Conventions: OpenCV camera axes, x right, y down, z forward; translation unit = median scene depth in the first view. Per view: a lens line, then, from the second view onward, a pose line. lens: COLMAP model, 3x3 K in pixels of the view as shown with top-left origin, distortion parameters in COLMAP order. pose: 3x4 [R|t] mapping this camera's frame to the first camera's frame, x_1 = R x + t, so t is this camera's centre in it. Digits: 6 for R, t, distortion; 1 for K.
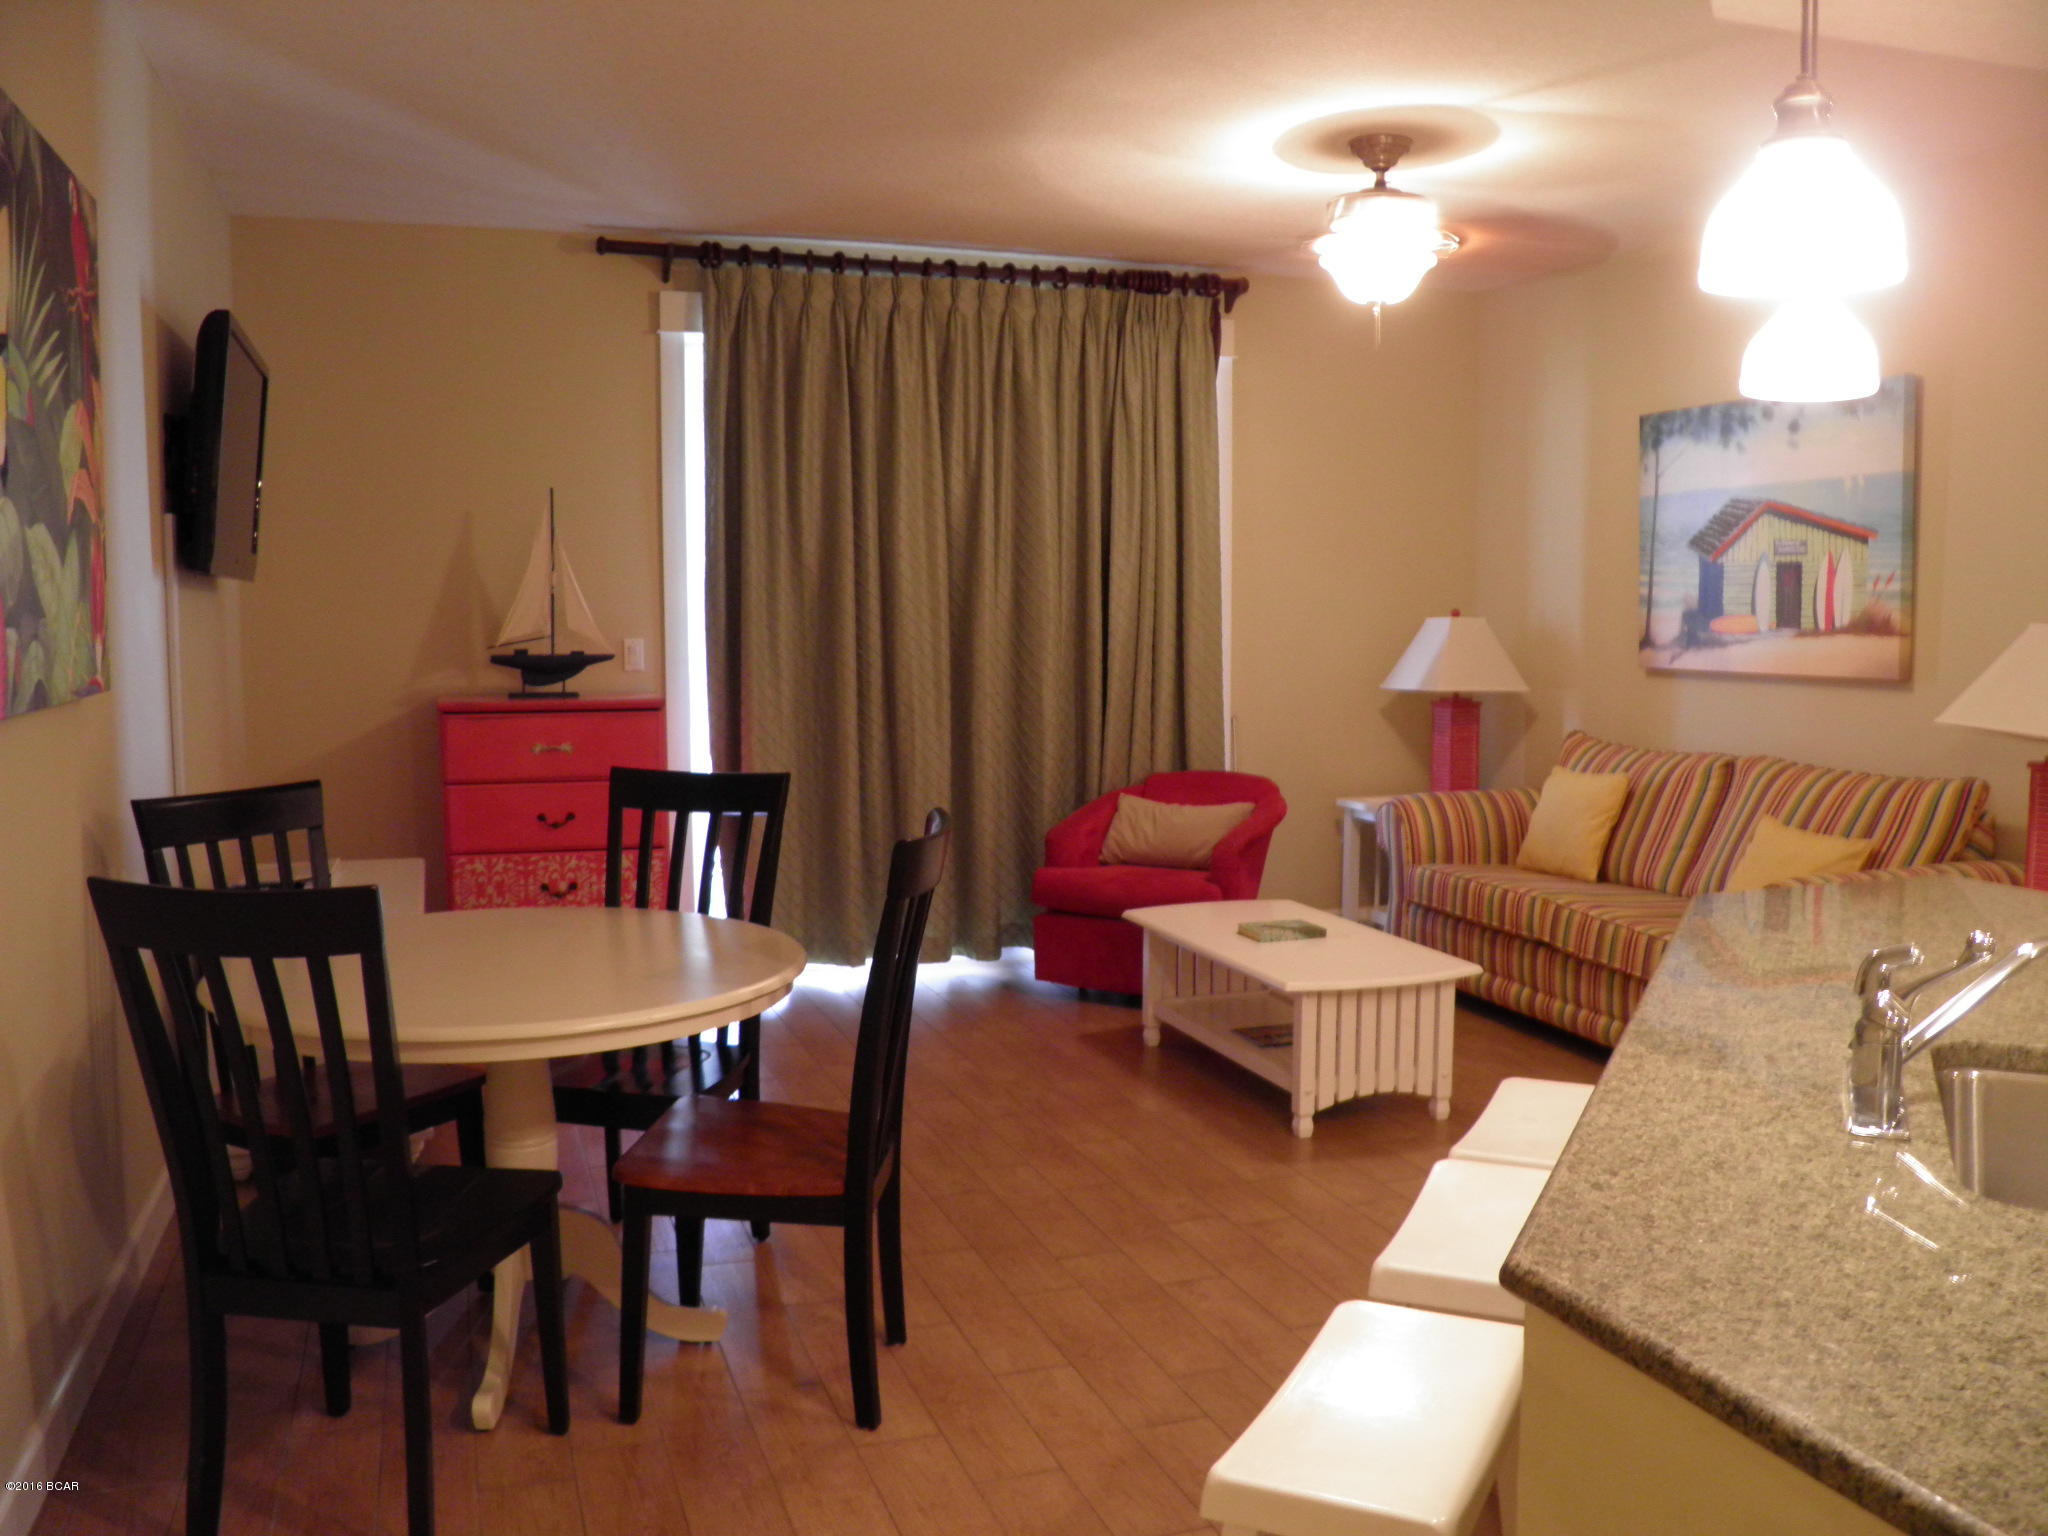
lens RADIAL K [[1697.8, 0, 1034.2], [0, 1697.8, 767.8], [0, 0, 1]] dist [-0.148455, 0.103161]
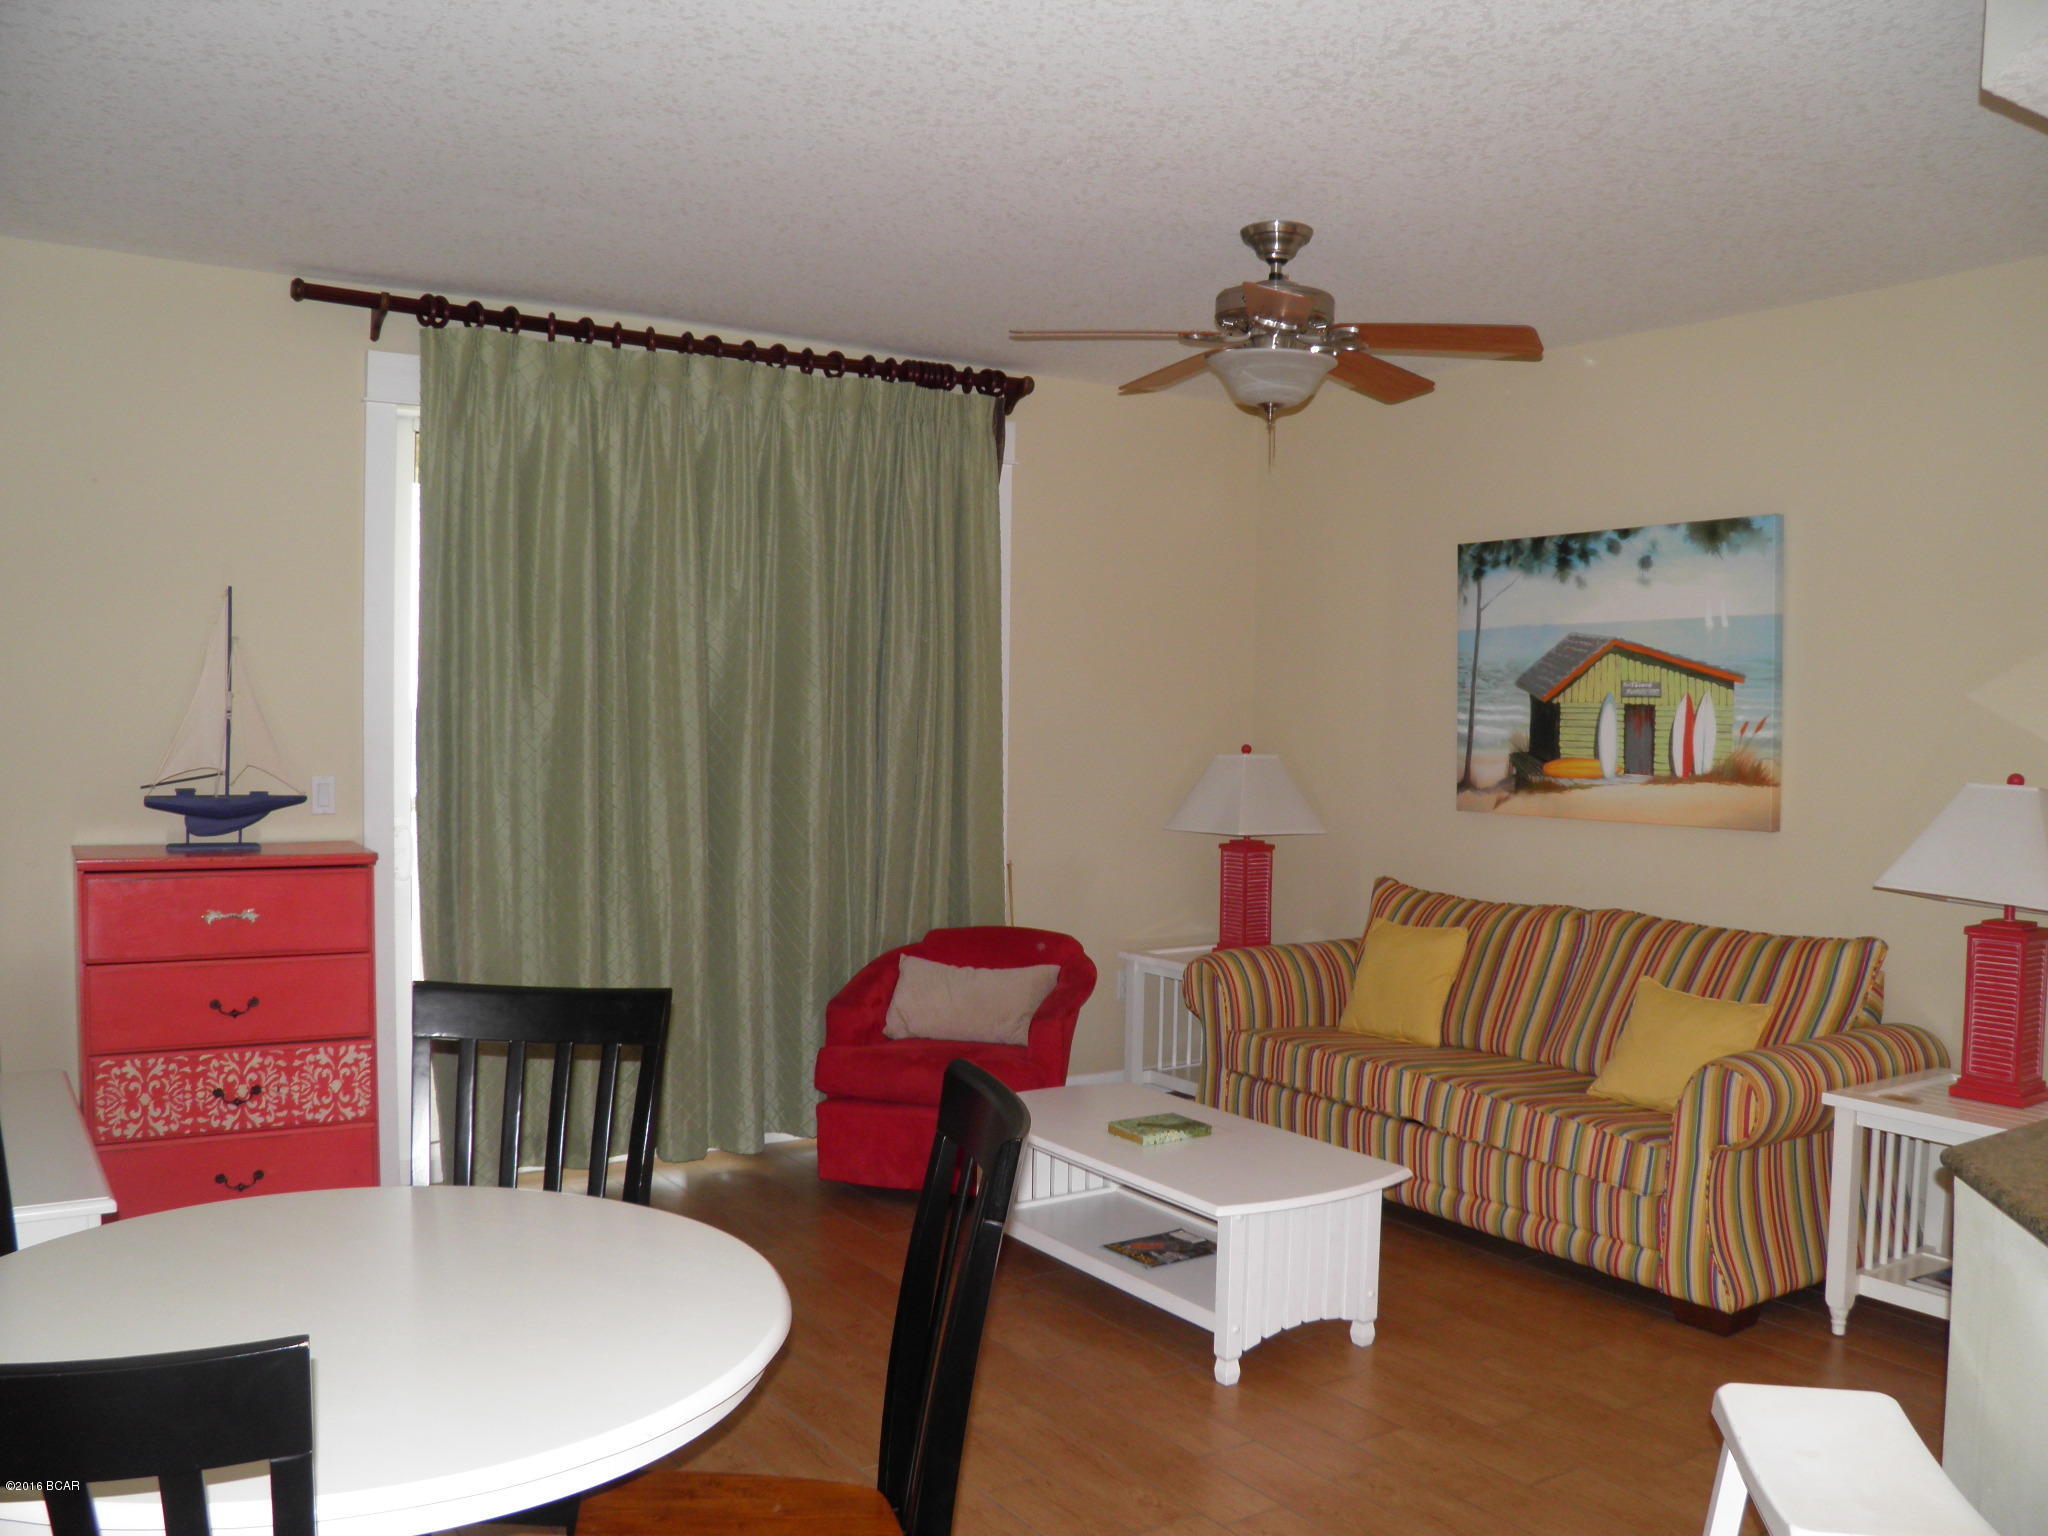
lens RADIAL K [[1697.8, 0, 1030.3], [0, 1697.8, 780.6], [0, 0, 1]] dist [-0.148455, 0.103161]
pose [[0.969015, 0.006362, 0.246920, -0.114405], [0.007073, 0.998544, -0.053485, -0.031064], [-0.246900, 0.053575, 0.967559, 0.155821]]
